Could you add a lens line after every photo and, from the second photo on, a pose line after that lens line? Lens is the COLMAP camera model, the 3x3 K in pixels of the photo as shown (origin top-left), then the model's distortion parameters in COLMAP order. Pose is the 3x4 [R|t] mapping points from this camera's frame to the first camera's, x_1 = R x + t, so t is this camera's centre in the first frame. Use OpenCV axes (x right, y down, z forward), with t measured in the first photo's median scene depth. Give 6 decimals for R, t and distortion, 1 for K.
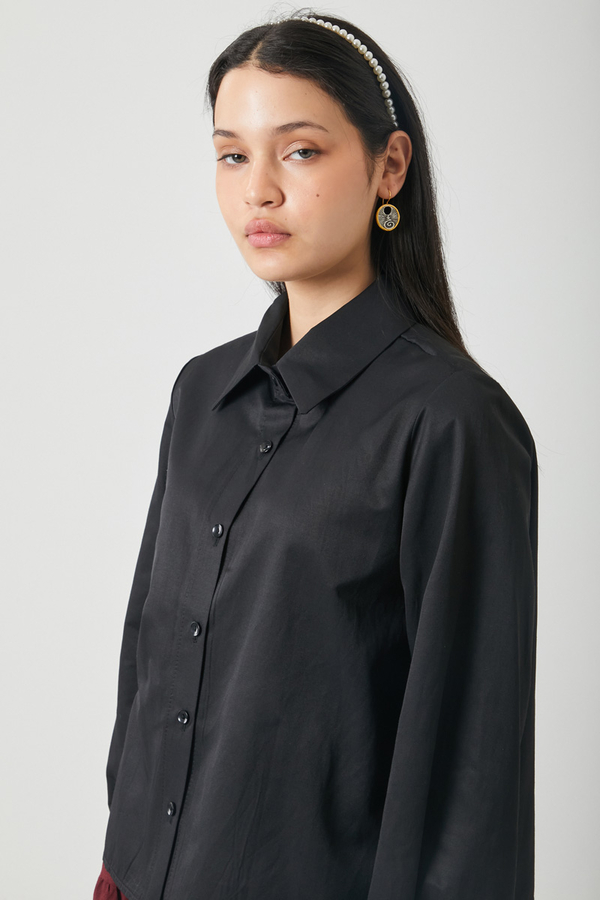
lens RADIAL K [[1848.3, 0, 298.6], [0, 1848.3, 455.5], [0, 0, 1]] dist [0.012442, 0.000000]
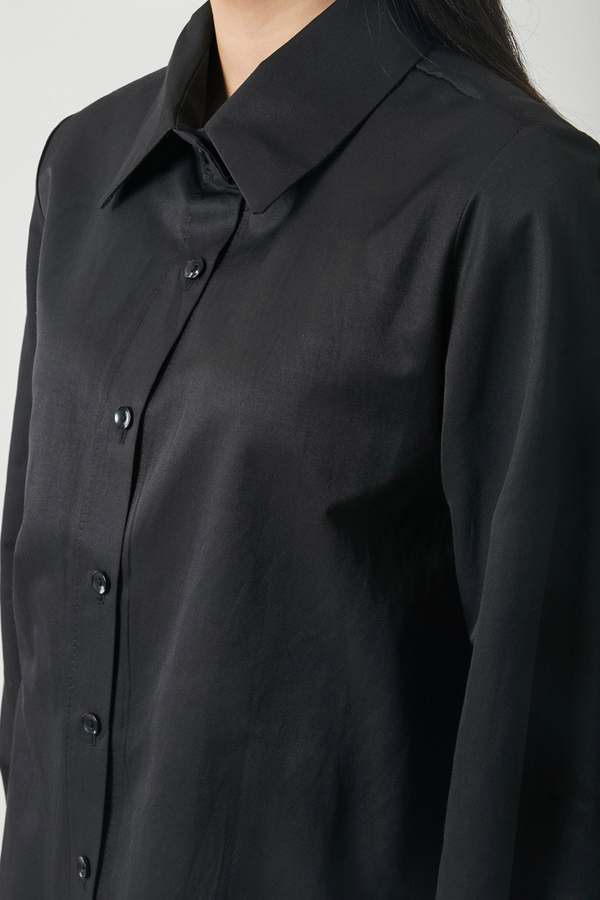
lens RADIAL K [[1848.3, 0, 297.0], [0, 1848.3, 457.4], [0, 0, 1]] dist [0.012442, 0.000000]
pose [[0.998153, -0.060290, 0.007526, 0.005926], [0.058368, 0.985909, 0.156766, -0.036439], [-0.016872, -0.156037, 0.987607, 0.427151]]
